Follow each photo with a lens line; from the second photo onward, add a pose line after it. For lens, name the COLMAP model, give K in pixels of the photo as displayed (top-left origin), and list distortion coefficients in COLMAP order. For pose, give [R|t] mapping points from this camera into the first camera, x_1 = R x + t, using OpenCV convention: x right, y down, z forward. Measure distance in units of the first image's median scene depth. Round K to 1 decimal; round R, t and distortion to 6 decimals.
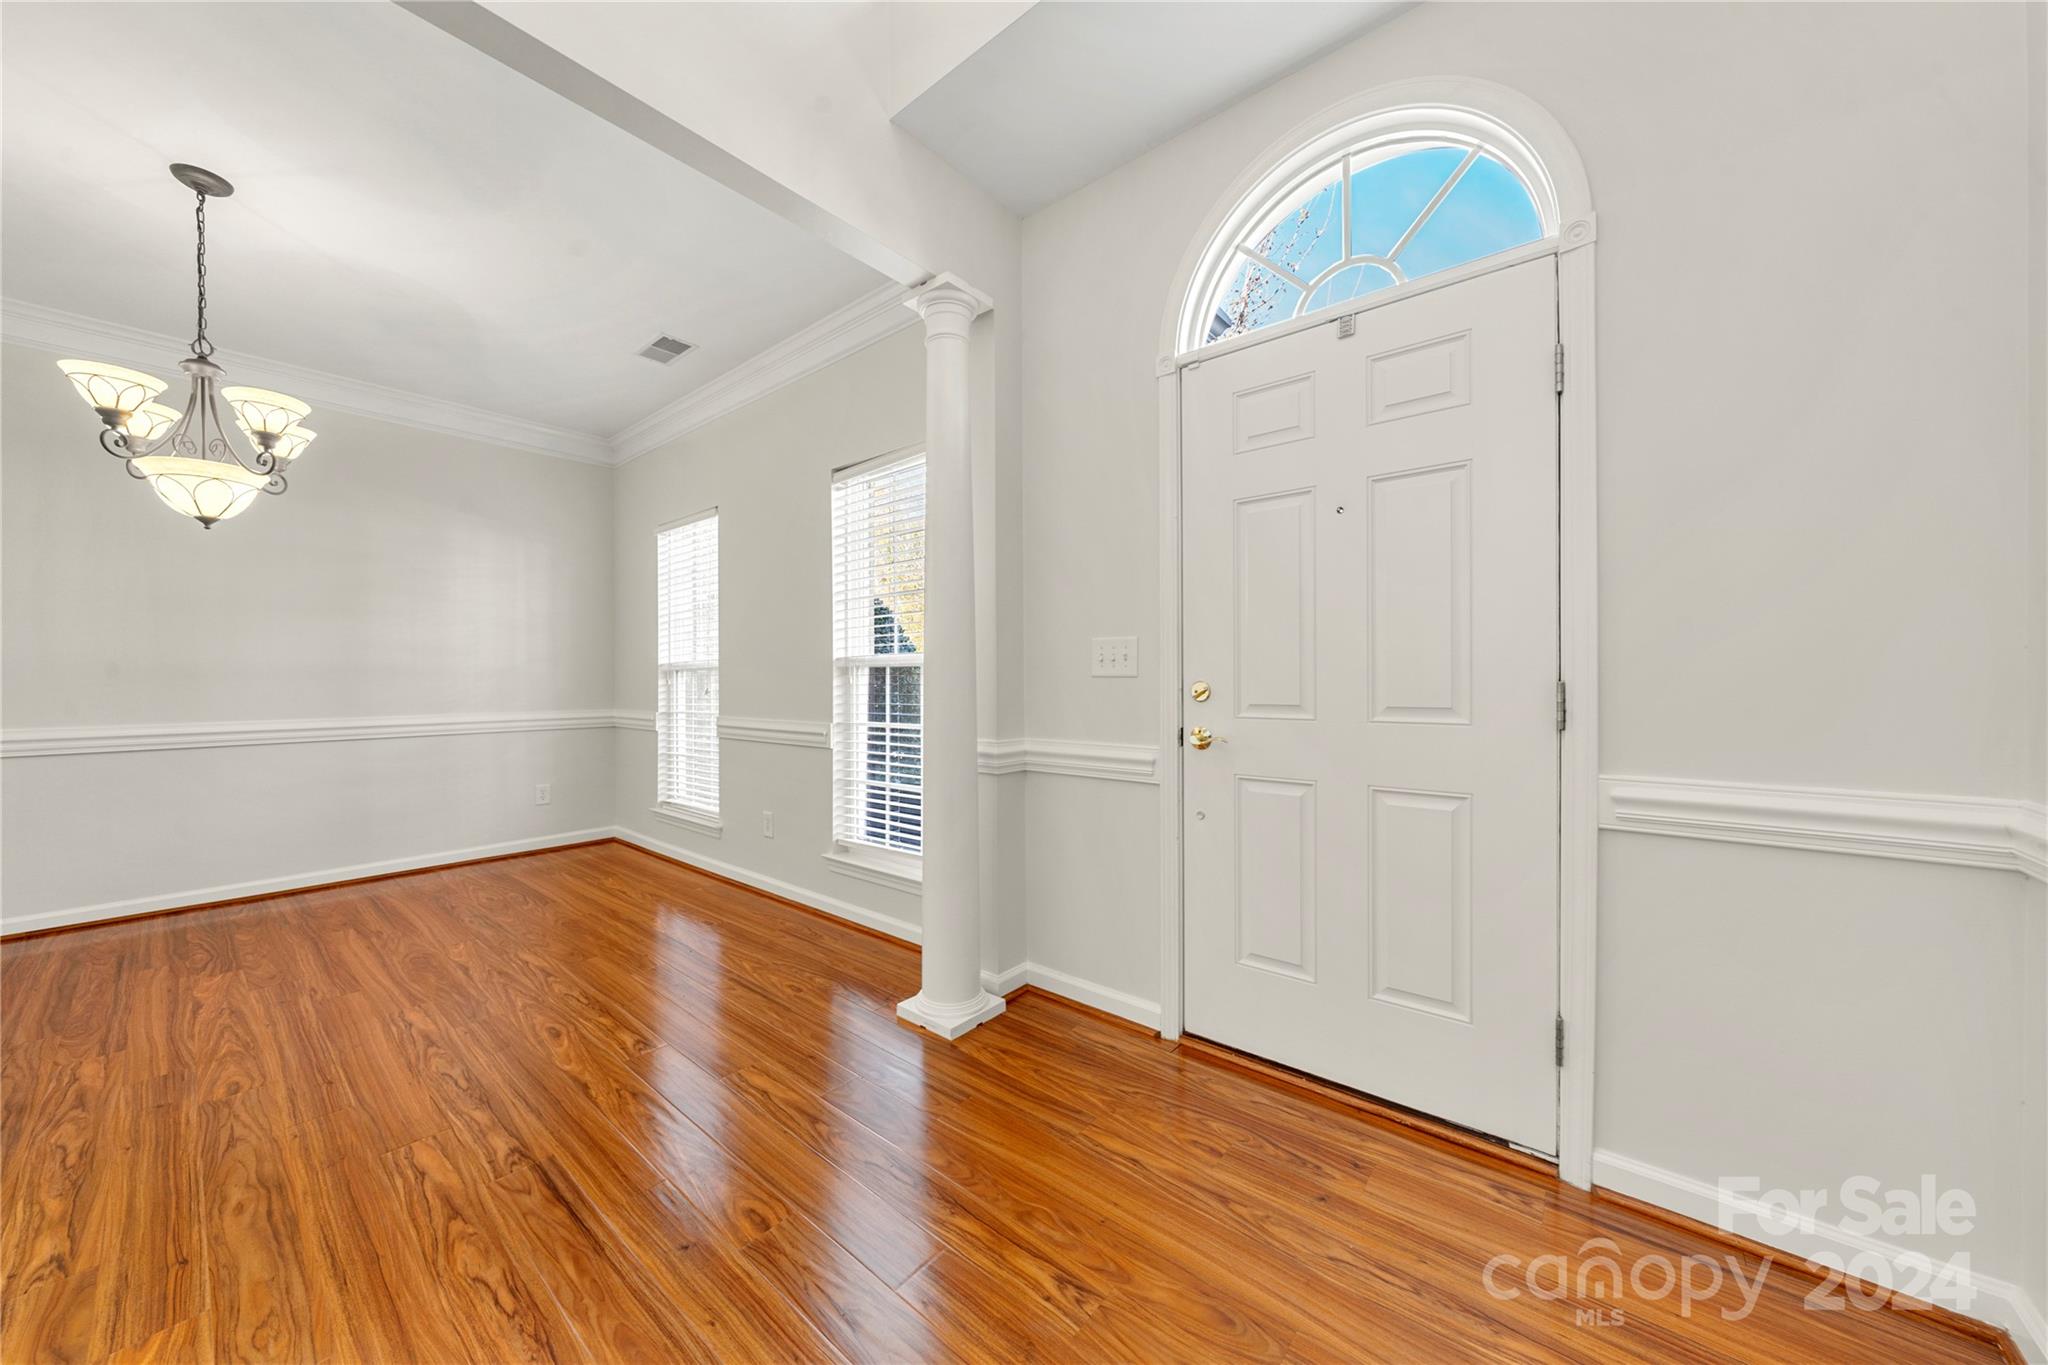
lens RADIAL K [[699.5, 0, 1024.3], [0, 699.5, 677.7], [0, 0, 1]] dist [-0.007893, -0.000115]
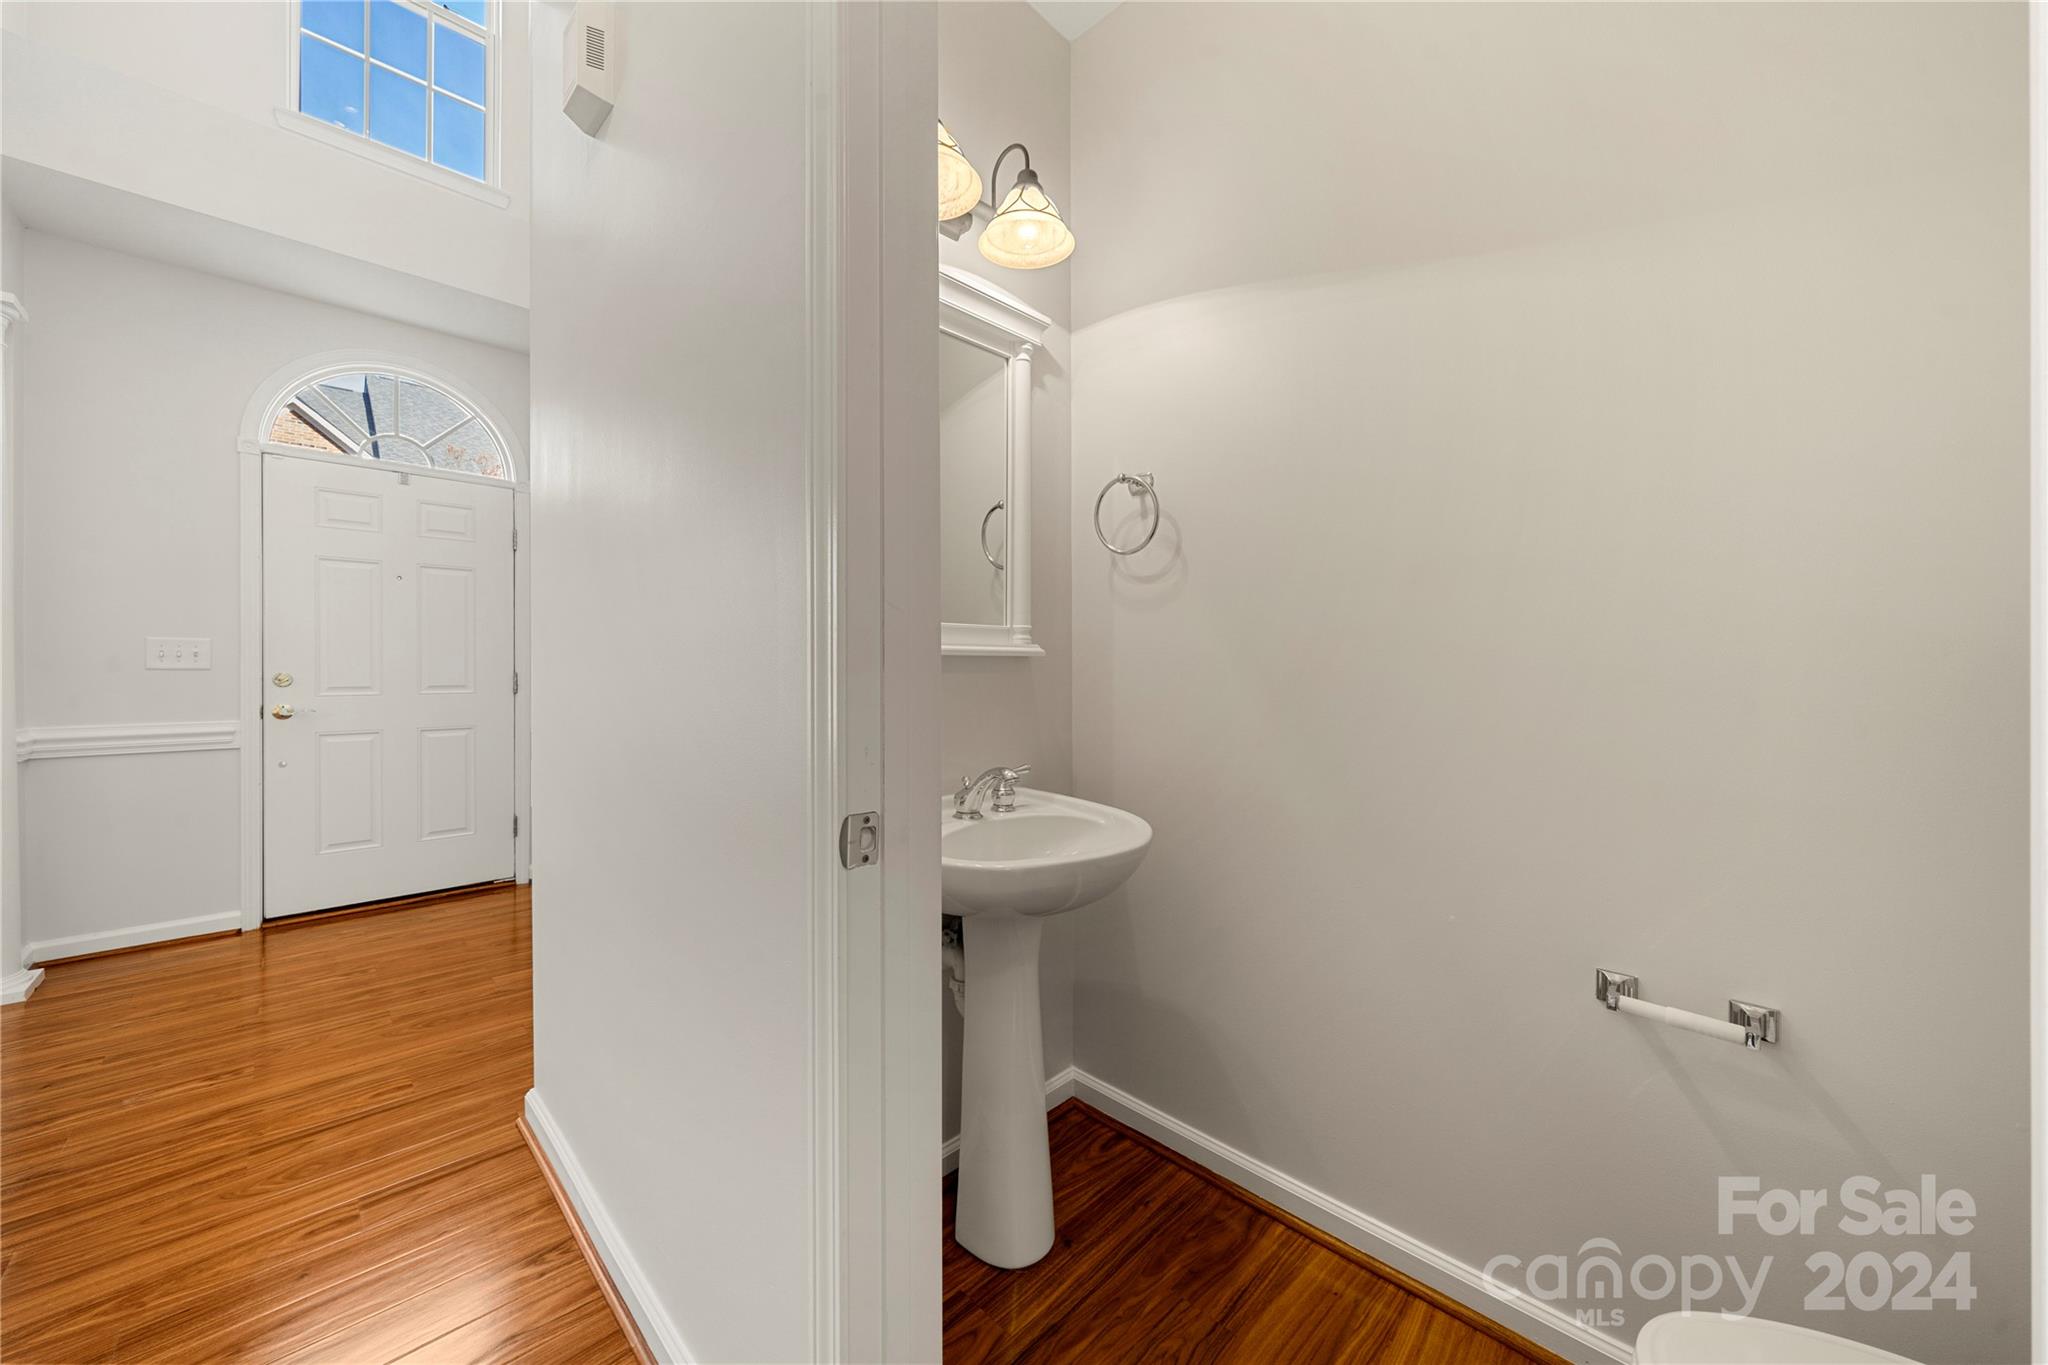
lens RADIAL K [[699.5, 0, 1020.7], [0, 699.5, 673.7], [0, 0, 1]] dist [-0.007893, -0.000115]
pose [[0.063300, -0.000487, 0.997994, -1.086619], [-0.000440, 1.000000, 0.000516, 0.005313], [-0.997994, -0.000472, 0.063300, -0.630789]]
